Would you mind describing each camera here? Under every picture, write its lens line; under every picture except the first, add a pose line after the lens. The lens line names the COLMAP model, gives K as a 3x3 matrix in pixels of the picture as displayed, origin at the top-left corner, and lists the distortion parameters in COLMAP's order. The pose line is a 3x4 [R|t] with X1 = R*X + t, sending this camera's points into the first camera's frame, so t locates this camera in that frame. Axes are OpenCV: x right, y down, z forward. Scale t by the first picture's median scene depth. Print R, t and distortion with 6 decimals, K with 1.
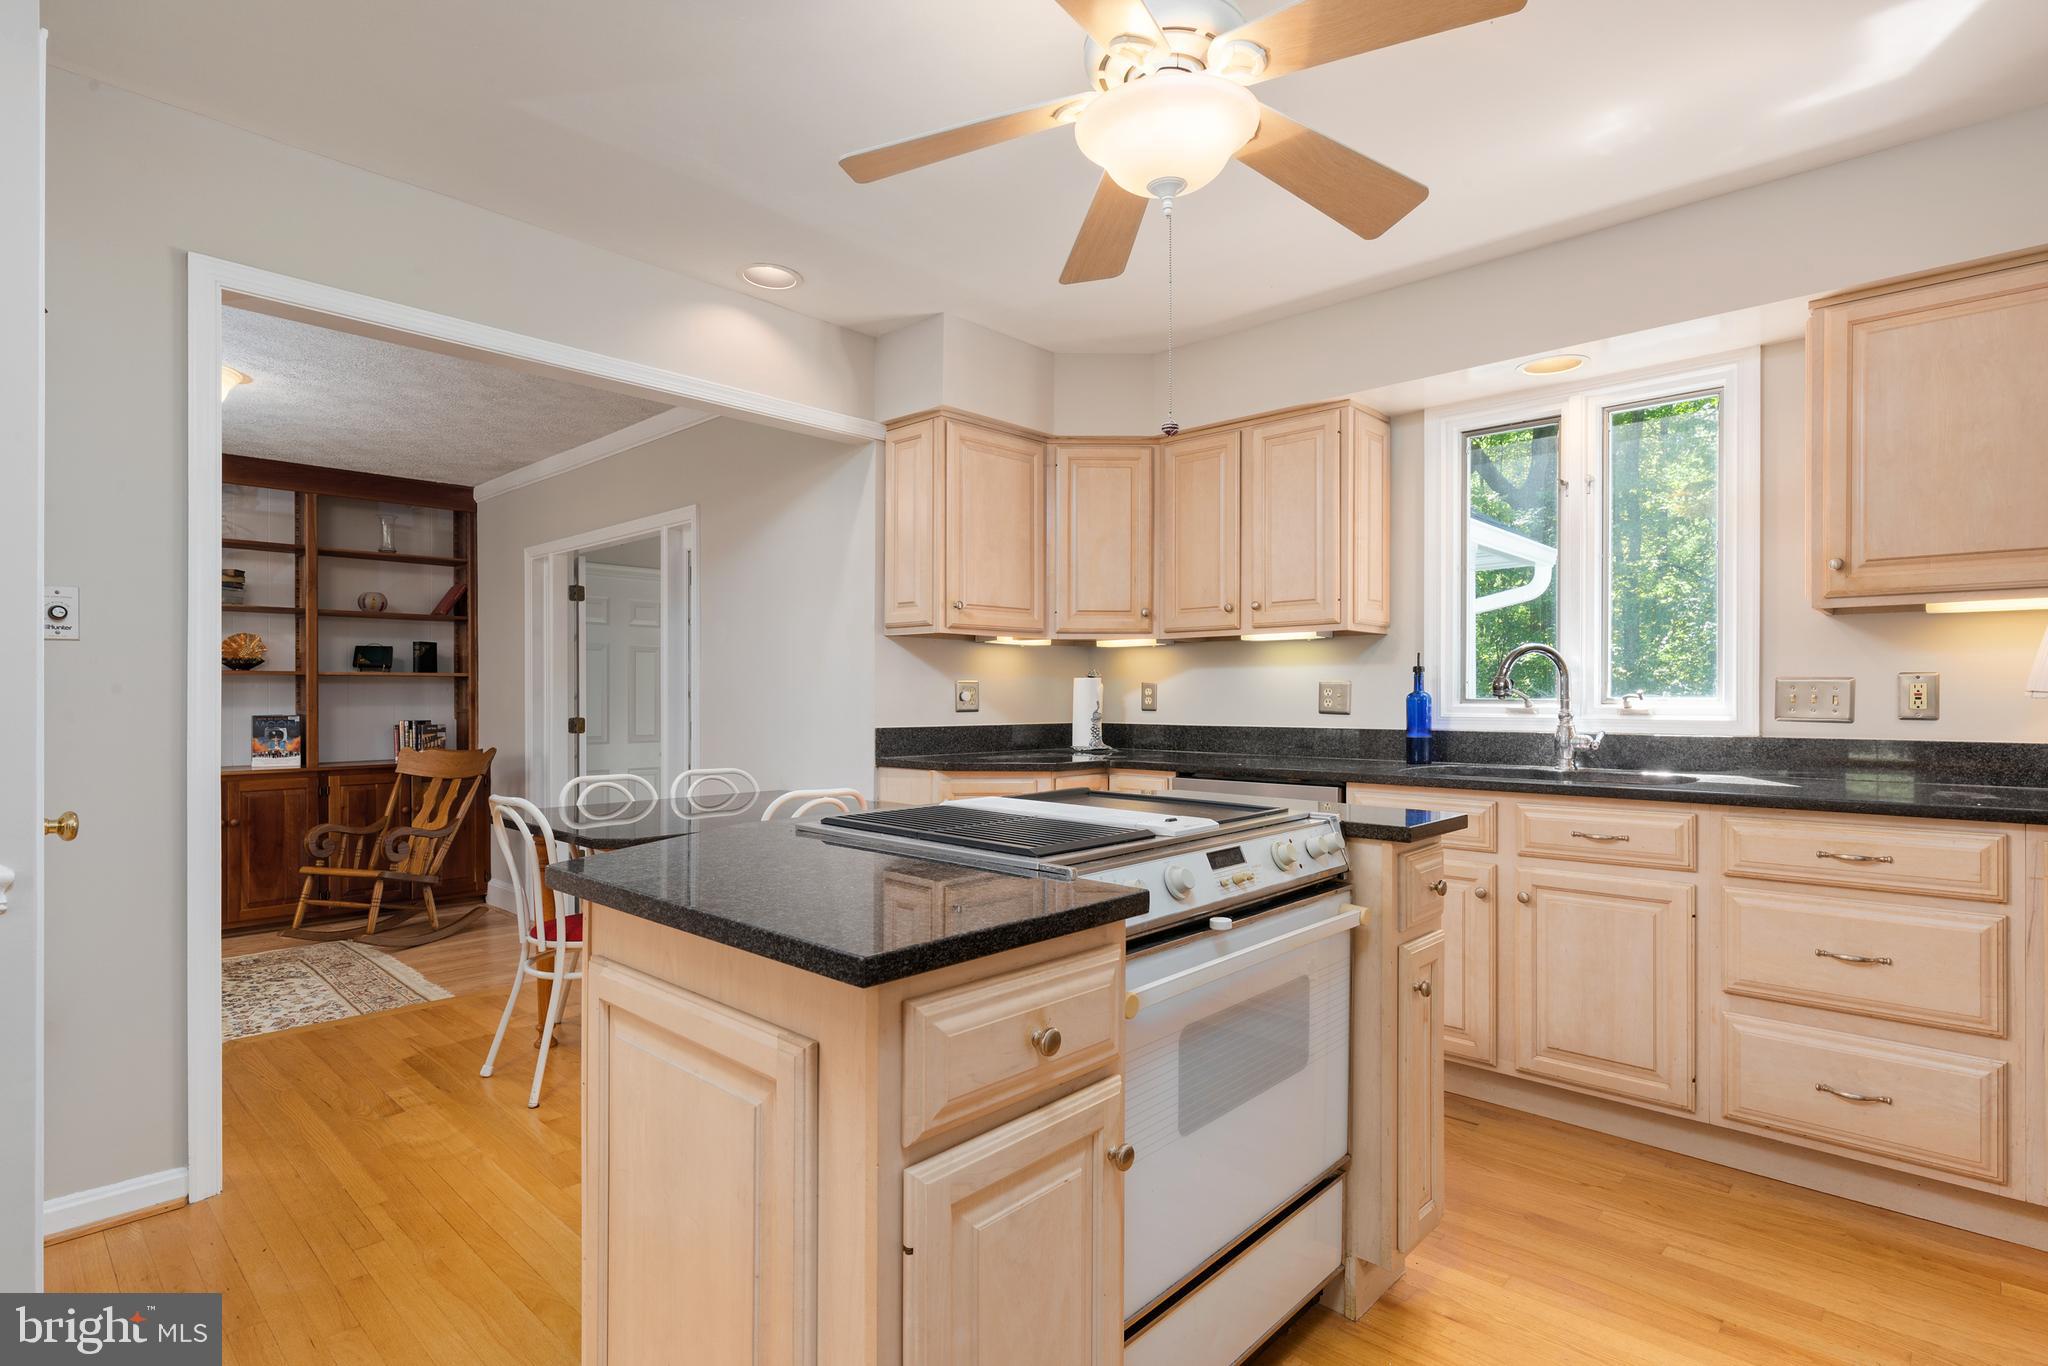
lens RADIAL K [[1009.5, 0, 1021.7], [0, 1009.5, 702.7], [0, 0, 1]] dist [-0.000325, -0.000221]
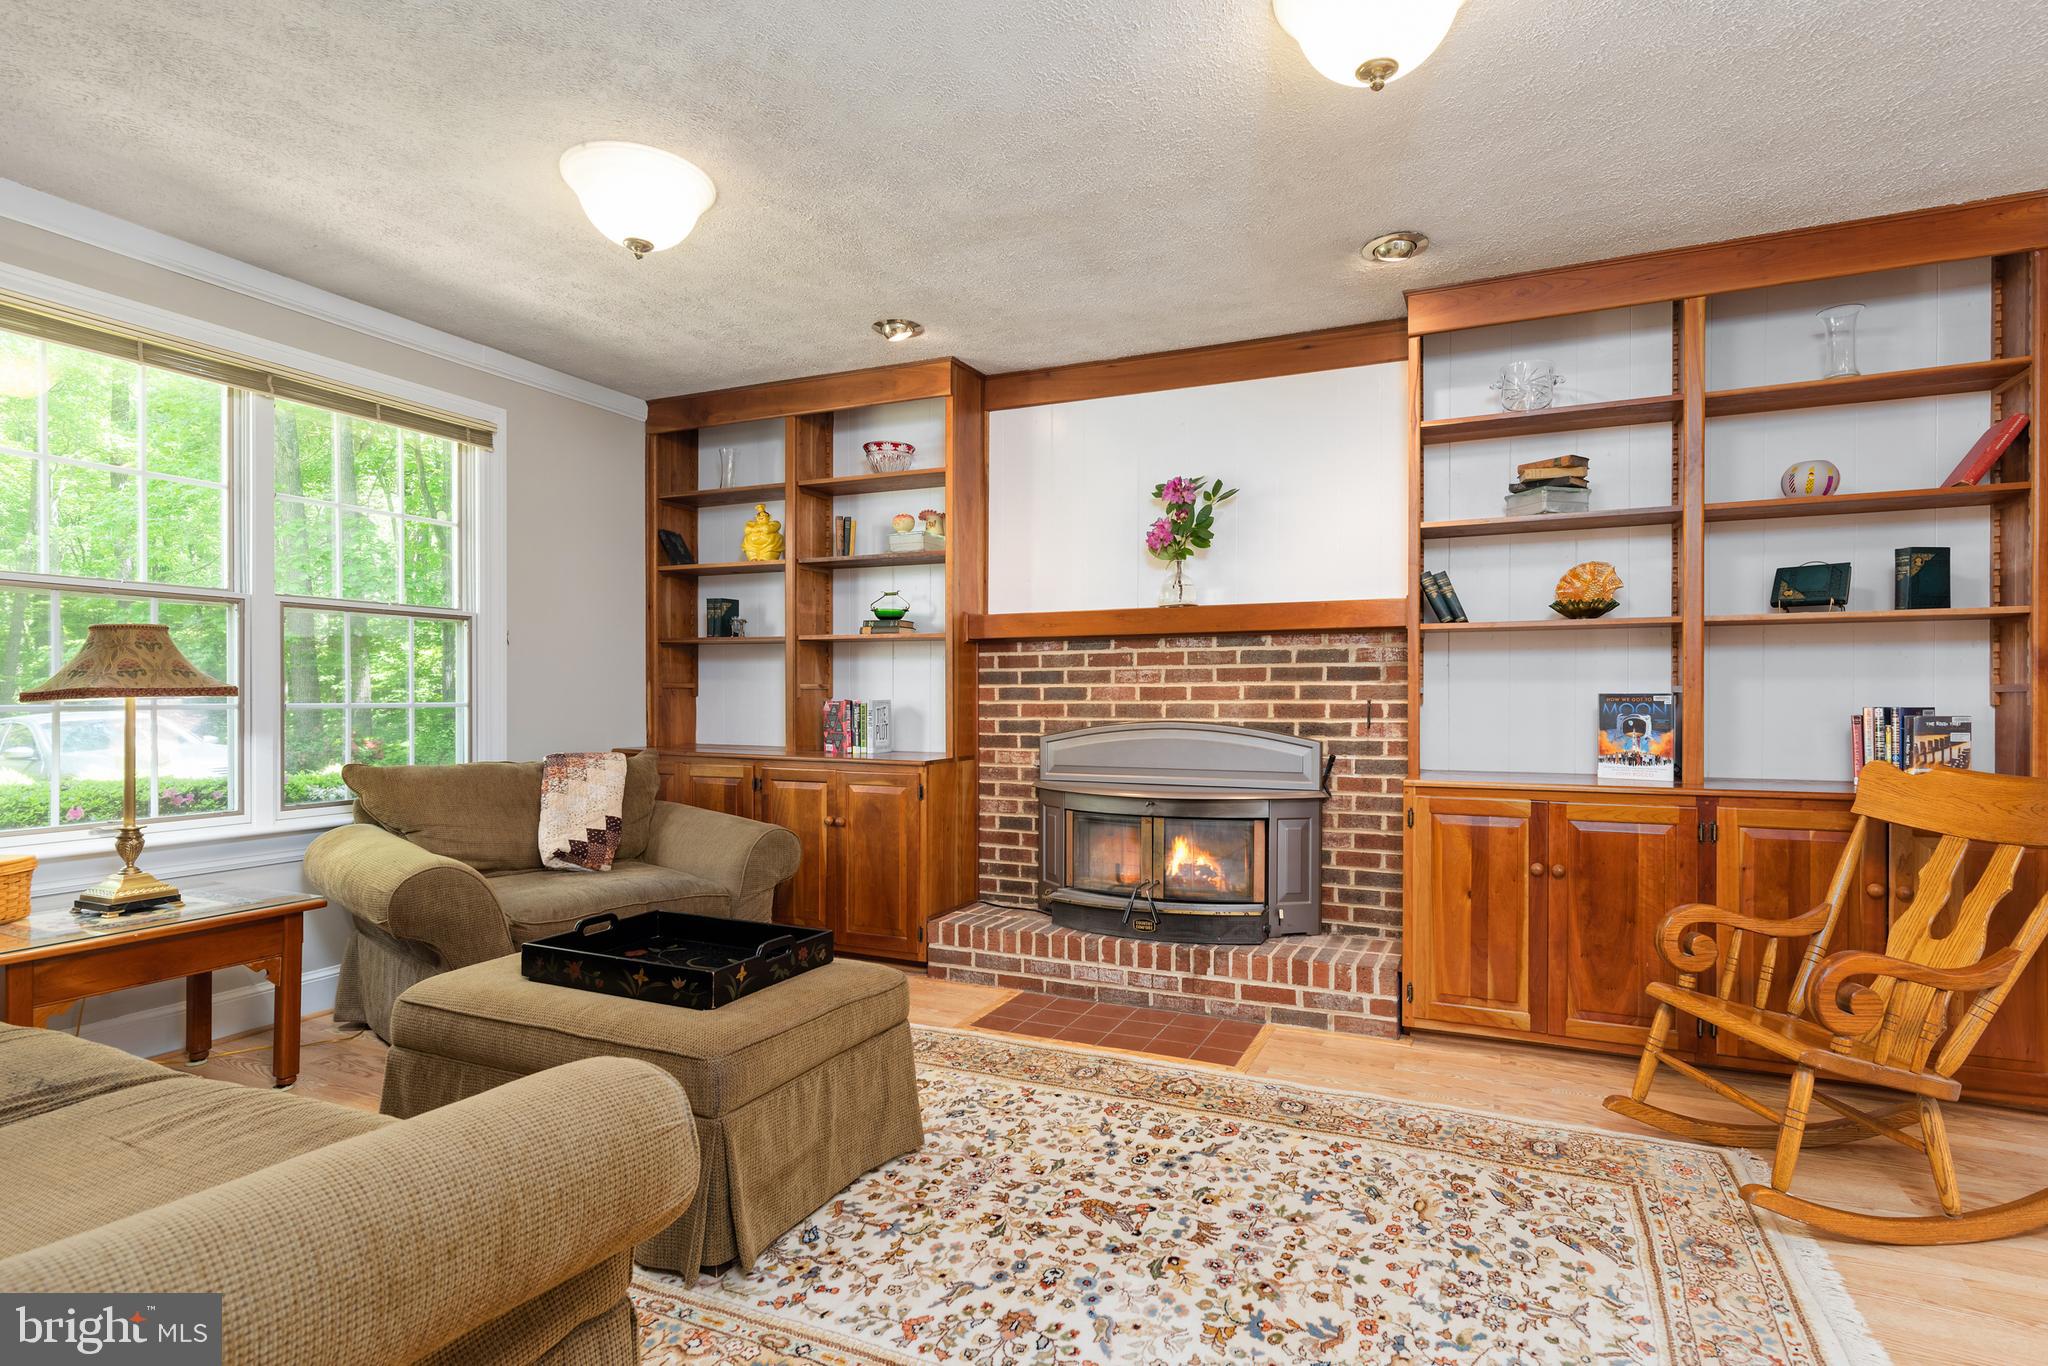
lens RADIAL K [[1015.3, 0, 1024.9], [0, 1015.3, 689.1], [0, 0, 1]] dist [-0.000358, -0.000444]
pose [[0.316550, 0.005320, -0.948561, -0.284655], [-0.005713, 0.999977, 0.003702, 0.009717], [0.948559, 0.004247, 0.316573, 0.469113]]
